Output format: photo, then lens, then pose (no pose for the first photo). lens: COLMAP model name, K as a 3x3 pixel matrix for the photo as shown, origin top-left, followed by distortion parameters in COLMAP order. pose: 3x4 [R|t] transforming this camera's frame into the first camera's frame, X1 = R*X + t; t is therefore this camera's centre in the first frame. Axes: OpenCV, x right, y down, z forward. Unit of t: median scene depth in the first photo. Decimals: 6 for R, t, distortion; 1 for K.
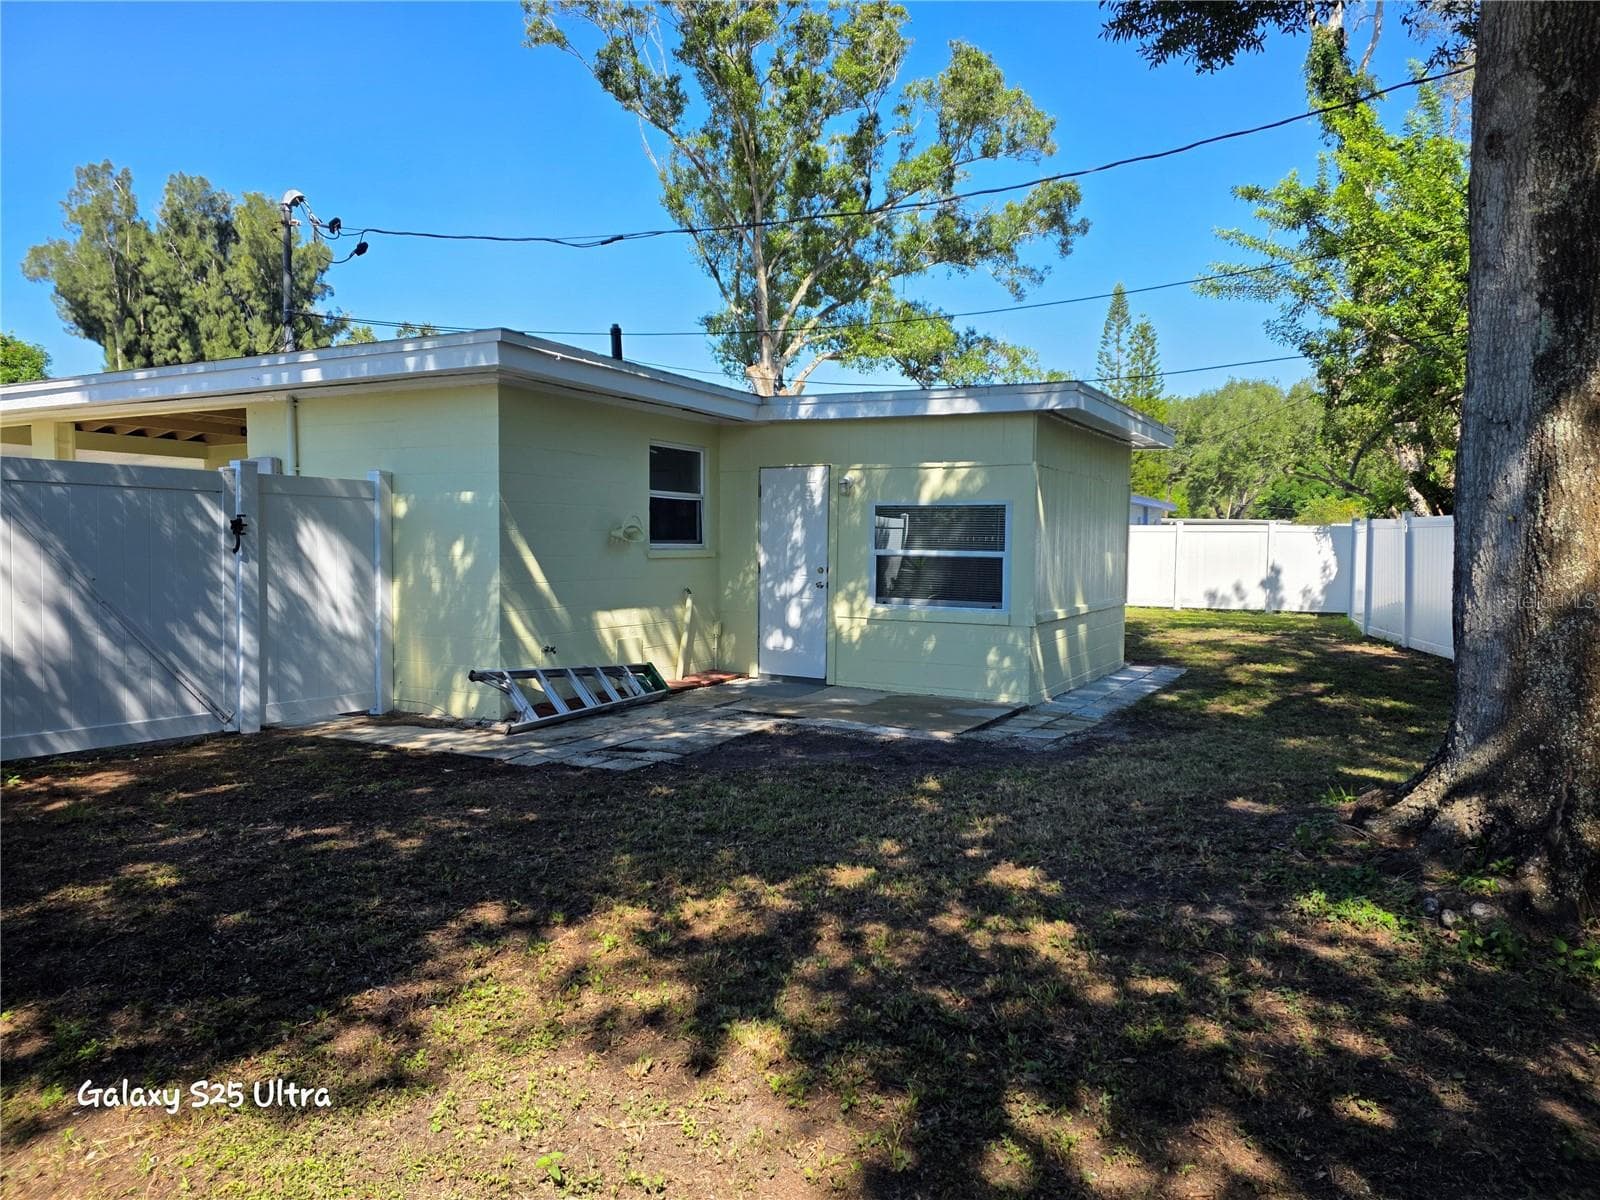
lens RADIAL K [[1070.3, 0, 804.2], [0, 1070.3, 591.6], [0, 0, 1]] dist [0.085984, -0.082235]
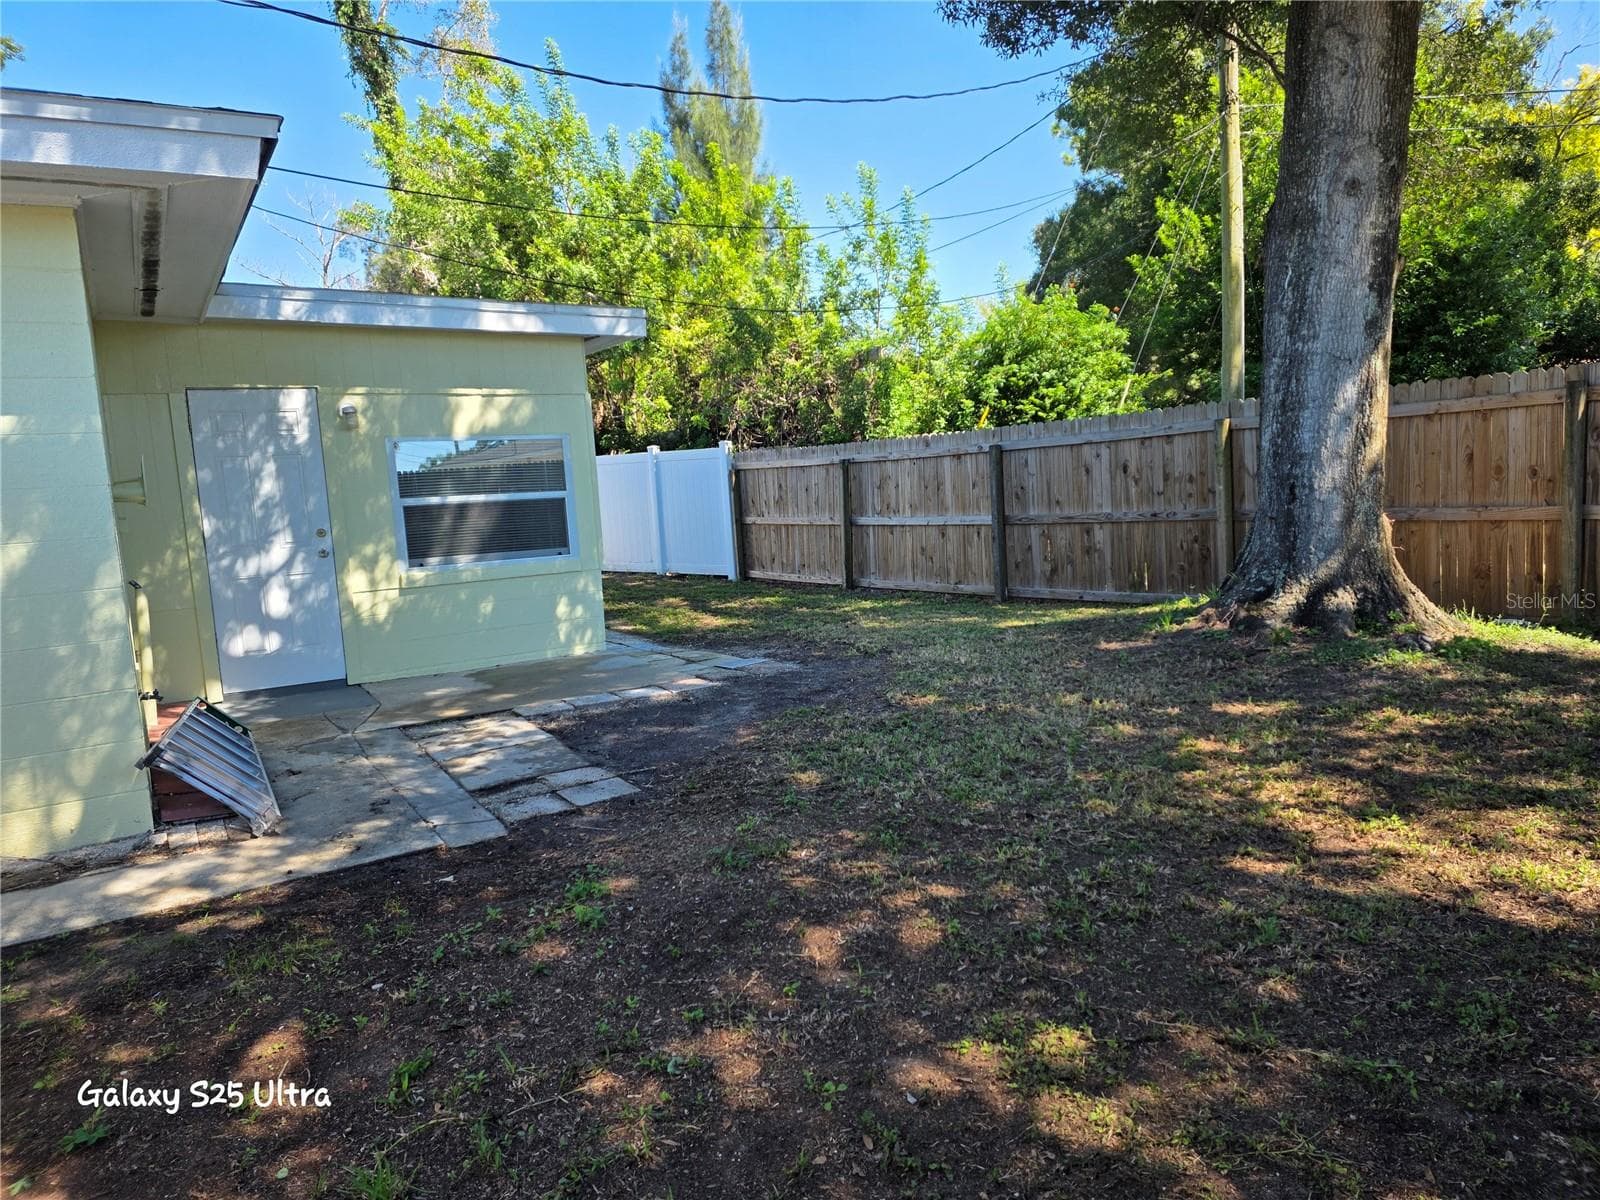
lens RADIAL K [[1070.3, 0, 811.9], [0, 1070.3, 590.0], [0, 0, 1]] dist [0.085984, -0.082235]
pose [[0.482159, -0.132190, 0.866053, -0.543010], [0.101151, 0.990340, 0.094847, -0.020398], [-0.870225, 0.041871, 0.490872, 0.399156]]
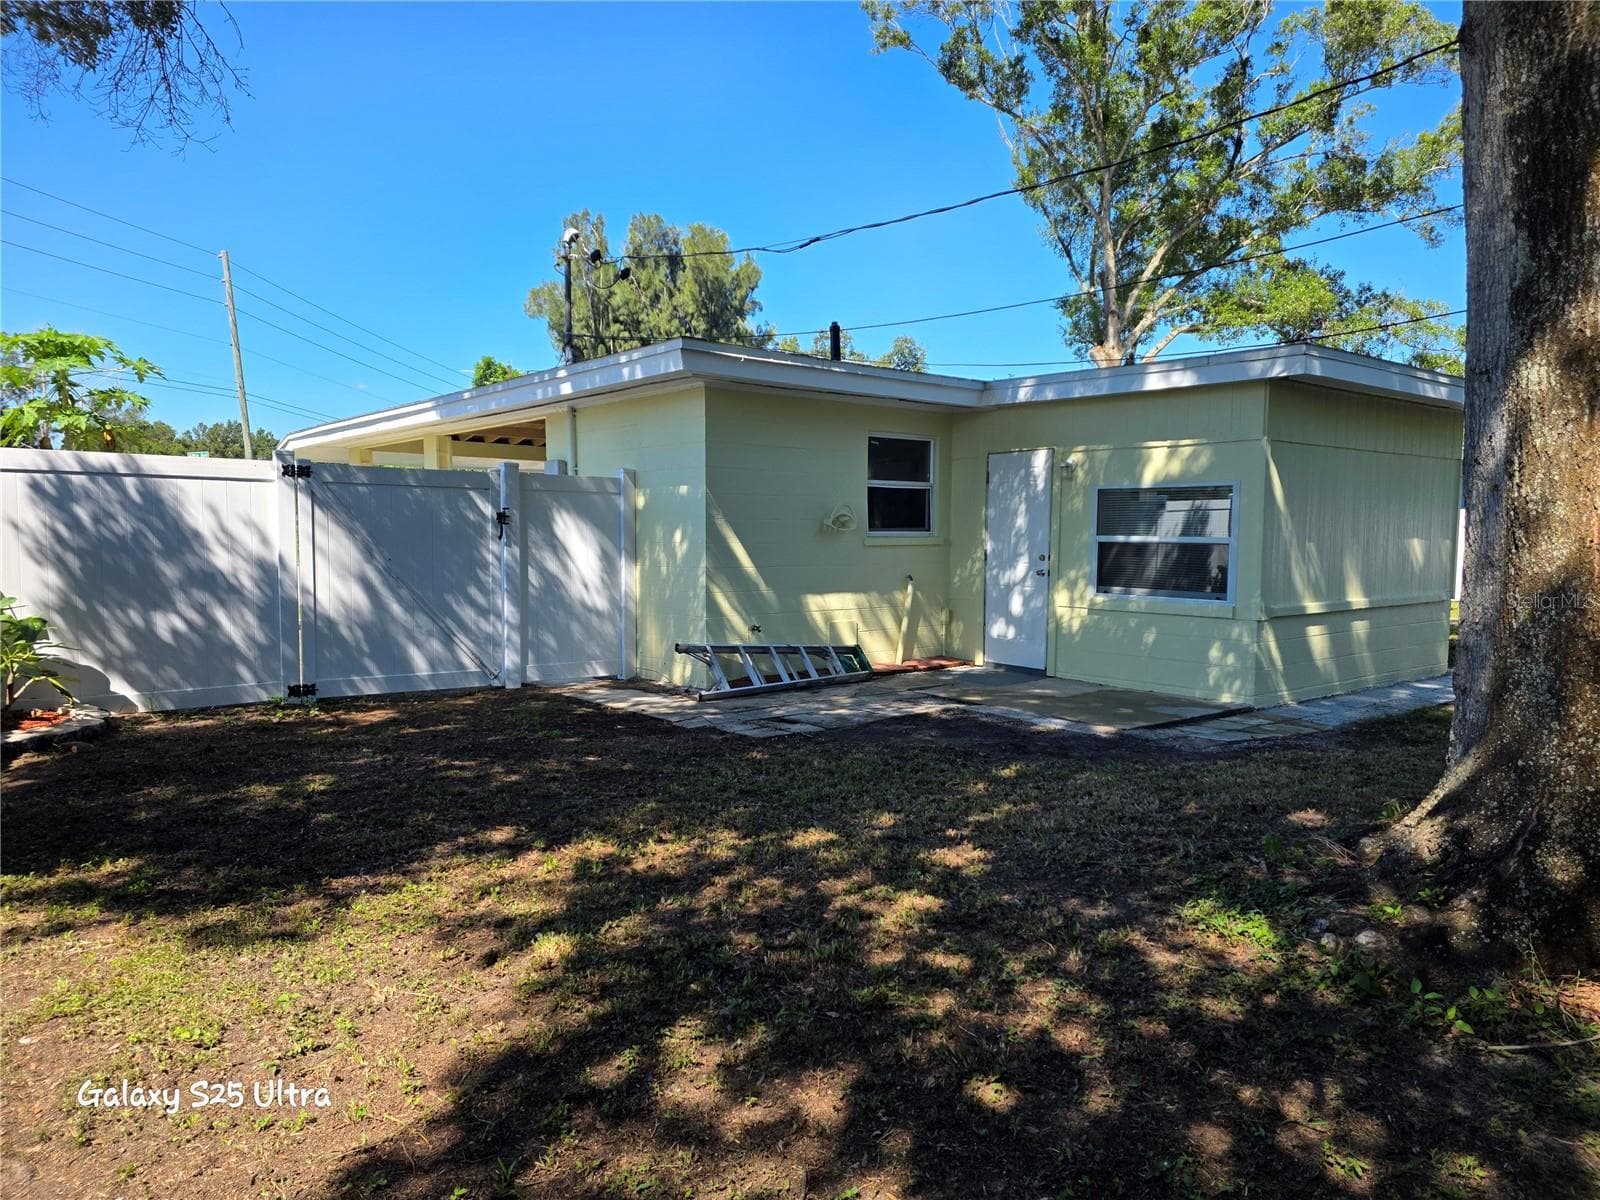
lens RADIAL K [[1070.3, 0, 794.7], [0, 1070.3, 609.2], [0, 0, 1]] dist [0.085984, -0.082235]
pose [[0.924644, 0.024213, -0.380063, 0.208117], [-0.015316, 0.999534, 0.026415, 0.005319], [0.380526, -0.018603, 0.924583, 0.011460]]
